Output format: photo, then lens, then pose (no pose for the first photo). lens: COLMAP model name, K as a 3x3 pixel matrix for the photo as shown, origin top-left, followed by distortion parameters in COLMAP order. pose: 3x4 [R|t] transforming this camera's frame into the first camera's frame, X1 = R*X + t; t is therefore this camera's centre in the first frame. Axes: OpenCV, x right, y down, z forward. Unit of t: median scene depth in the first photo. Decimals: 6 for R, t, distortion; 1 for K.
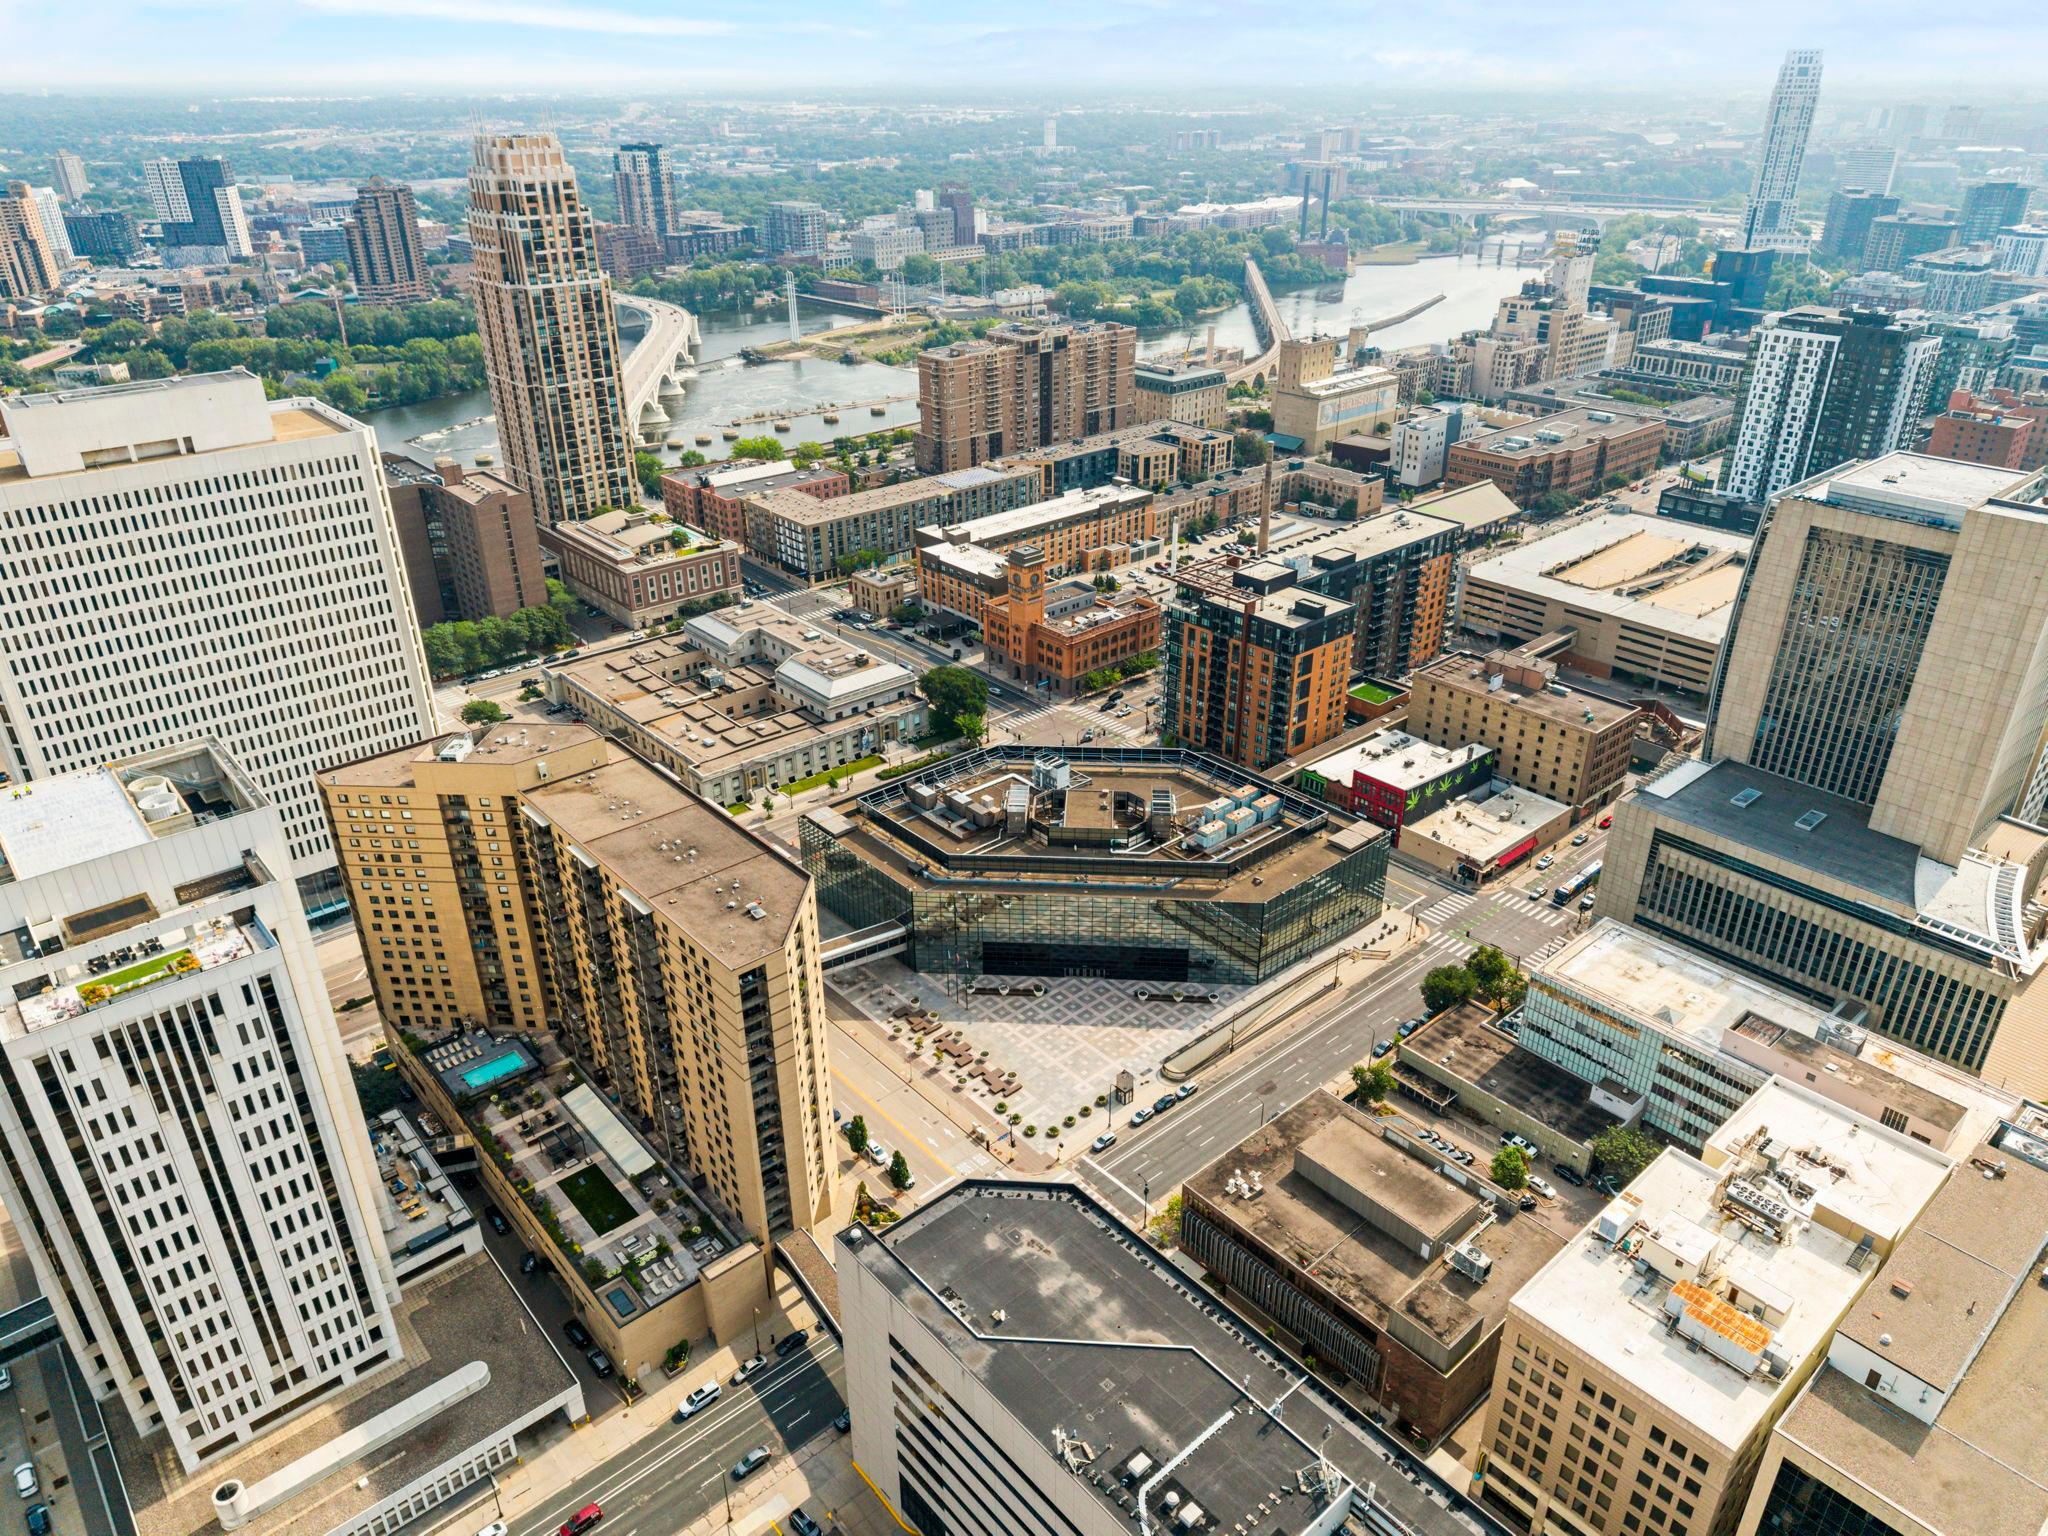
lens RADIAL K [[1395.6, 0, 1037.6], [0, 1395.6, 773.5], [0, 0, 1]] dist [0.005416, -0.041173]
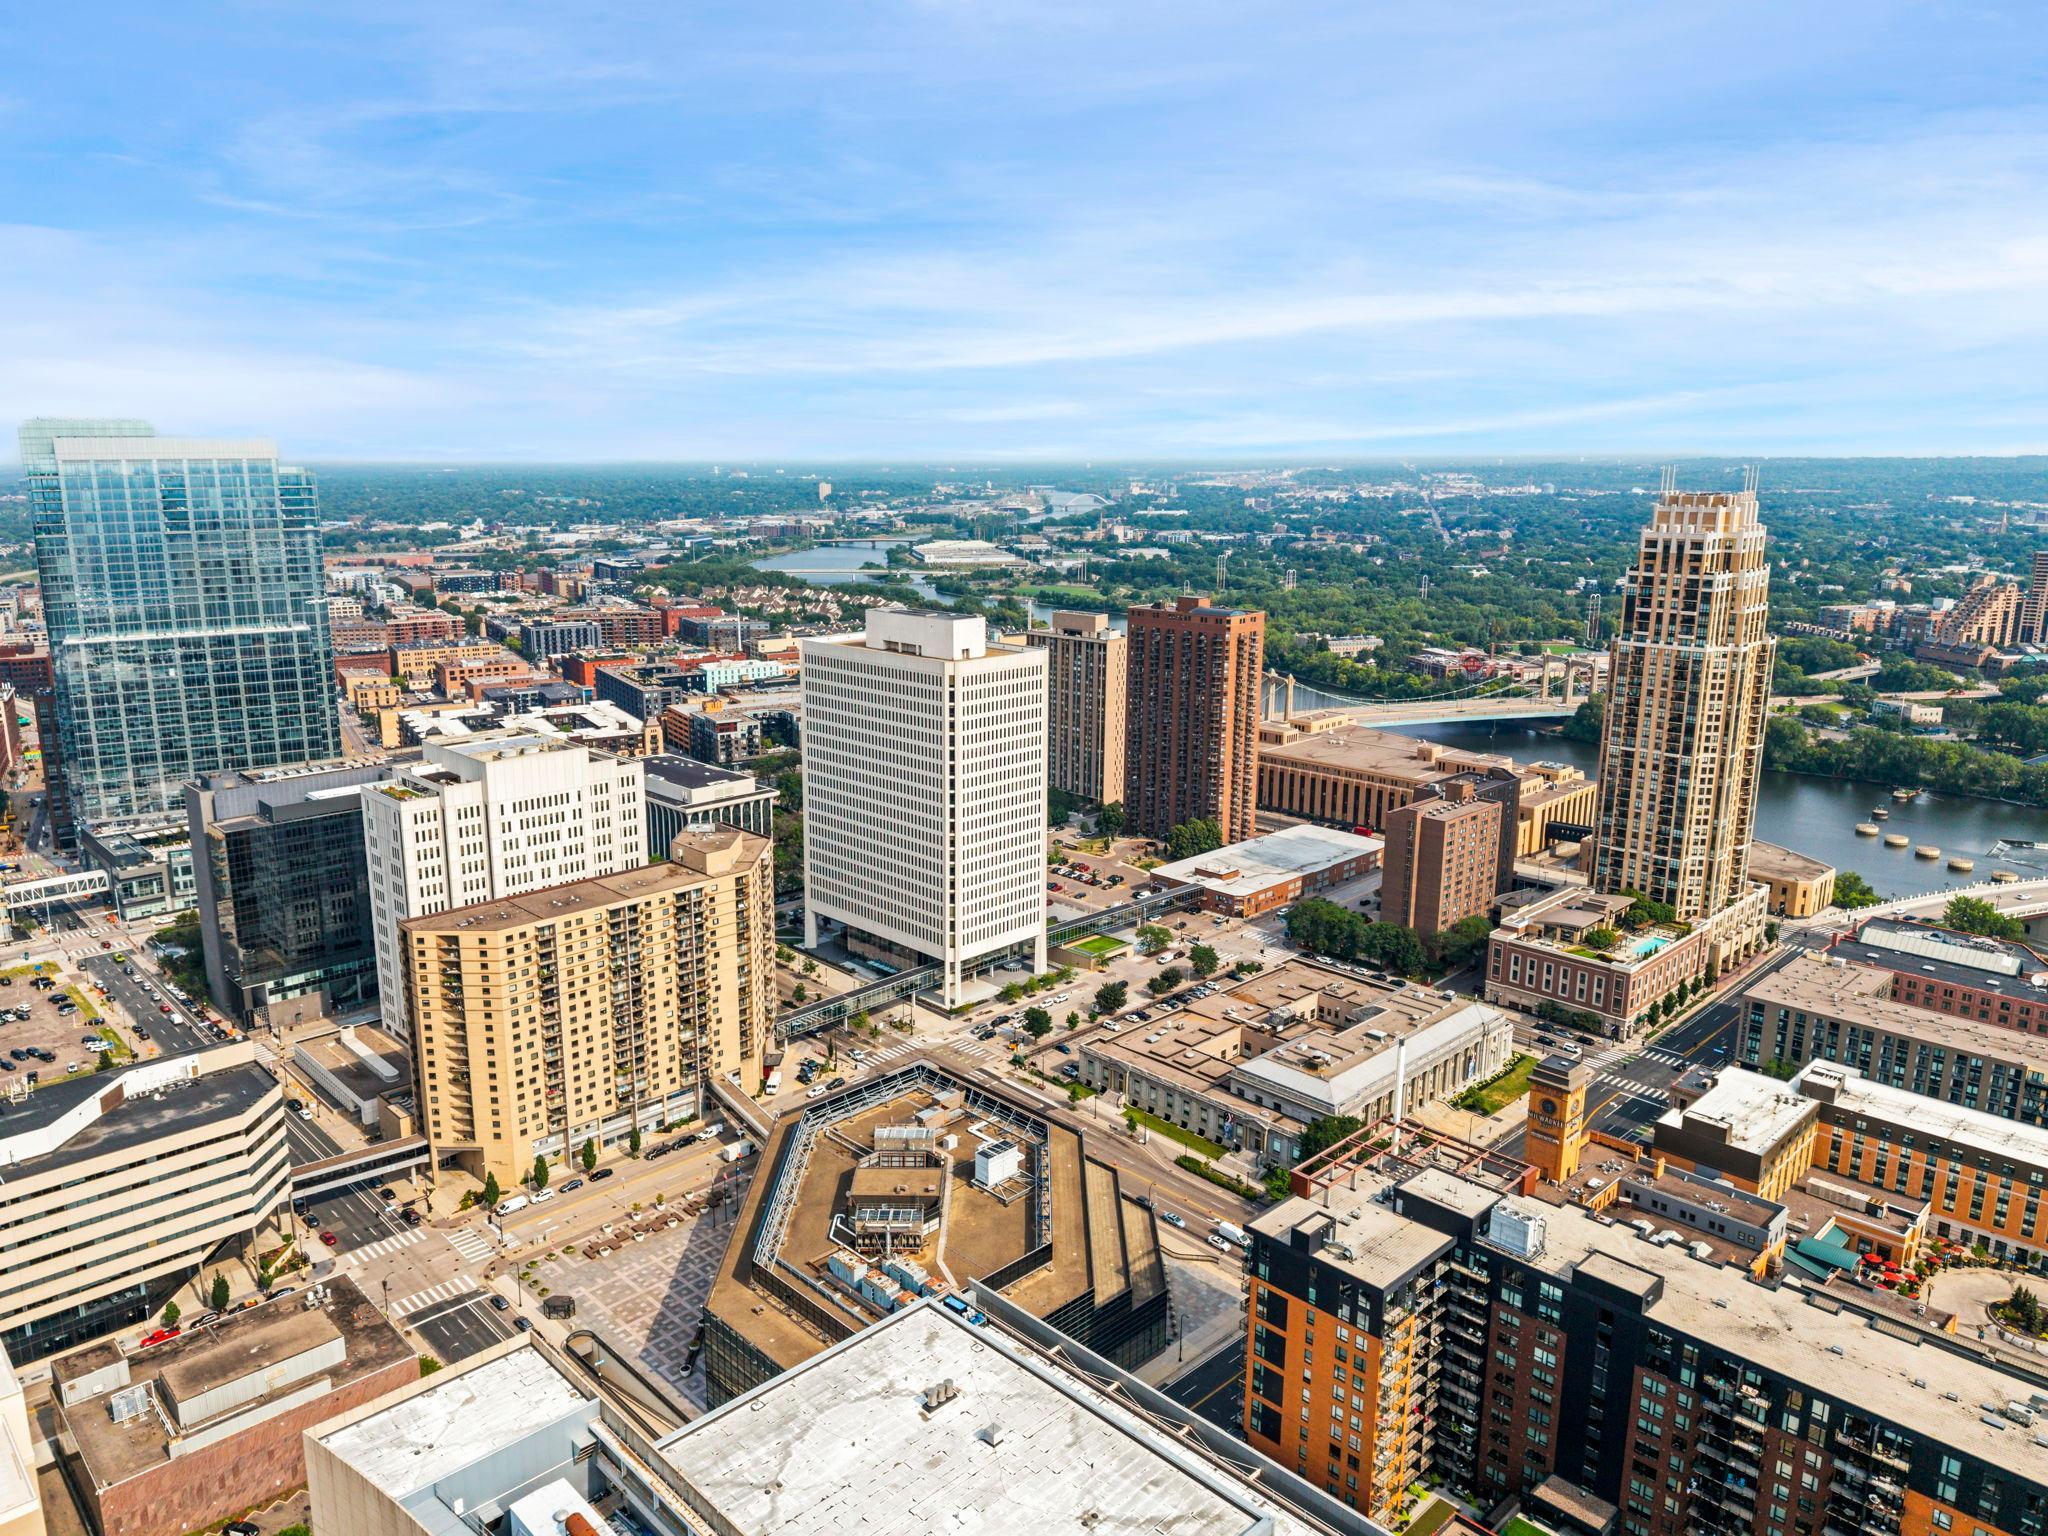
lens RADIAL K [[1395.6, 0, 988.2], [0, 1395.6, 742.4], [0, 0, 1]] dist [0.005416, -0.041173]
pose [[0.046977, 0.204852, -0.977665, 0.516926], [-0.451759, 0.877287, 0.162112, -0.240266], [0.890902, 0.434054, 0.133756, 0.507247]]
